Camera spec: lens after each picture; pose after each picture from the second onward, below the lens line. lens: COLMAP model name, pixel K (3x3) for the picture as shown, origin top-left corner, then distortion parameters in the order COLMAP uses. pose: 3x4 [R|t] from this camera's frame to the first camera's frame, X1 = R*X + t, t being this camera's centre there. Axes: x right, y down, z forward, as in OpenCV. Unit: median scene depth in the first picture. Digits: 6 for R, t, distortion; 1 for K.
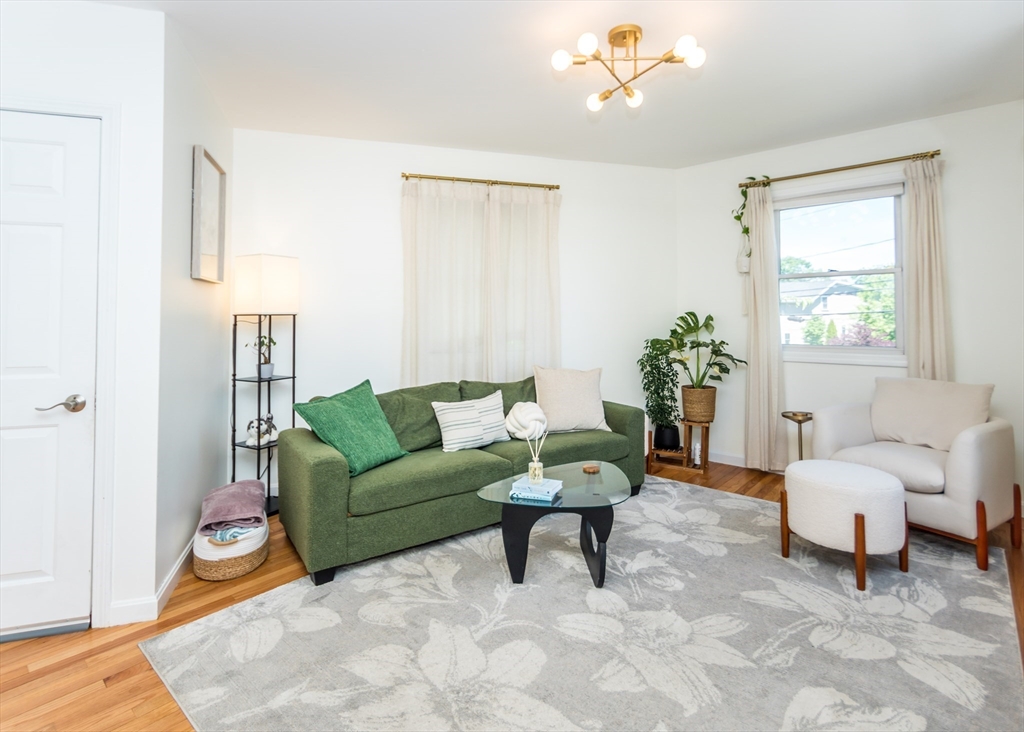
lens RADIAL K [[508.2, 0, 529.6], [0, 508.2, 342.7], [0, 0, 1]] dist [0.001550, -0.000390]
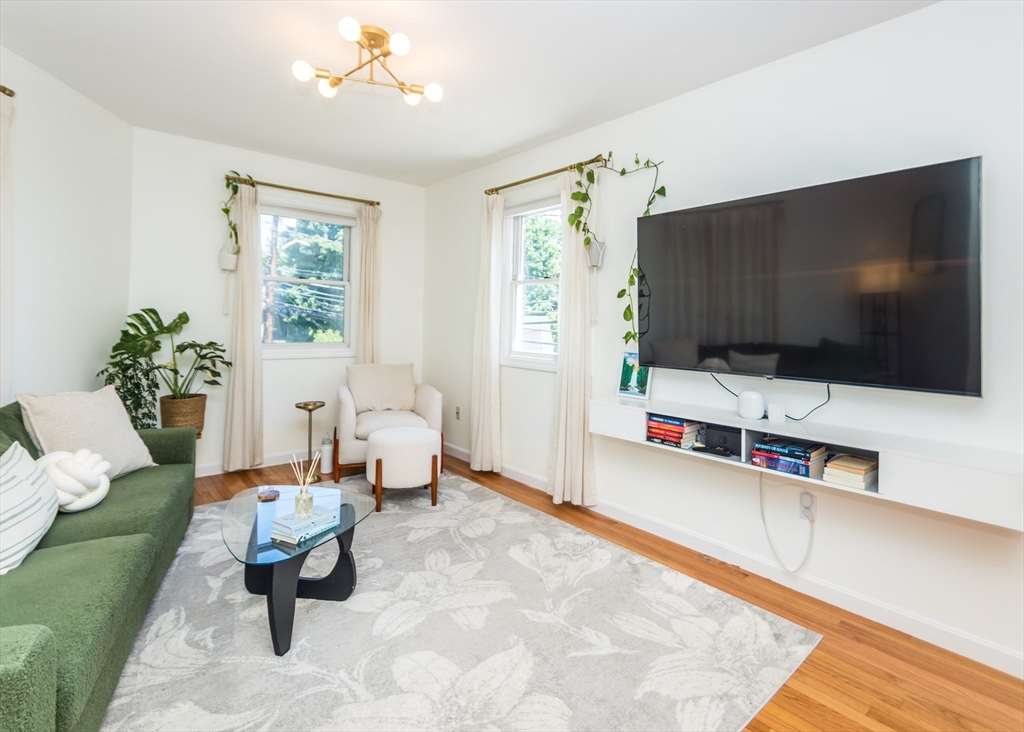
lens RADIAL K [[509.8, 0, 513.0], [0, 509.8, 357.9], [0, 0, 1]] dist [0.002838, -0.000397]
pose [[0.165775, -0.063407, 0.984123, -0.554278], [0.031131, 0.997770, 0.059042, -0.015537], [-0.985672, 0.020849, 0.167379, 0.392746]]
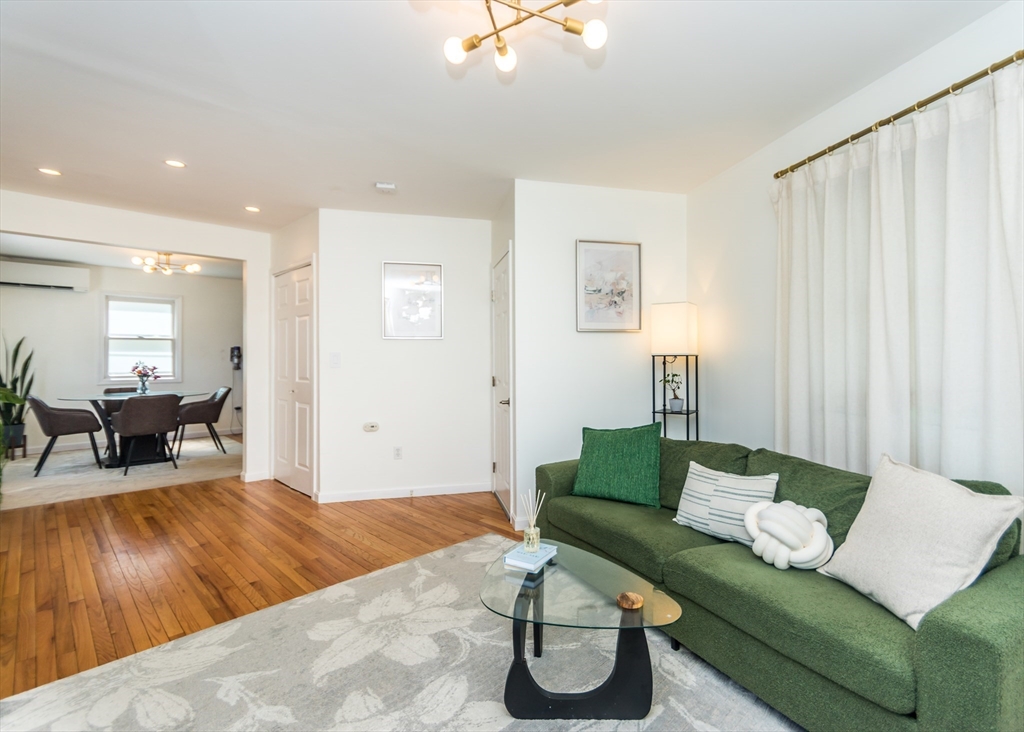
lens RADIAL K [[508.2, 0, 529.6], [0, 508.2, 342.7], [0, 0, 1]] dist [0.001550, -0.000390]
pose [[-0.080927, -0.017547, -0.996566, 0.690942], [-0.055023, 0.998399, -0.013111, -0.053174], [0.995200, 0.053773, -0.081763, 0.798859]]
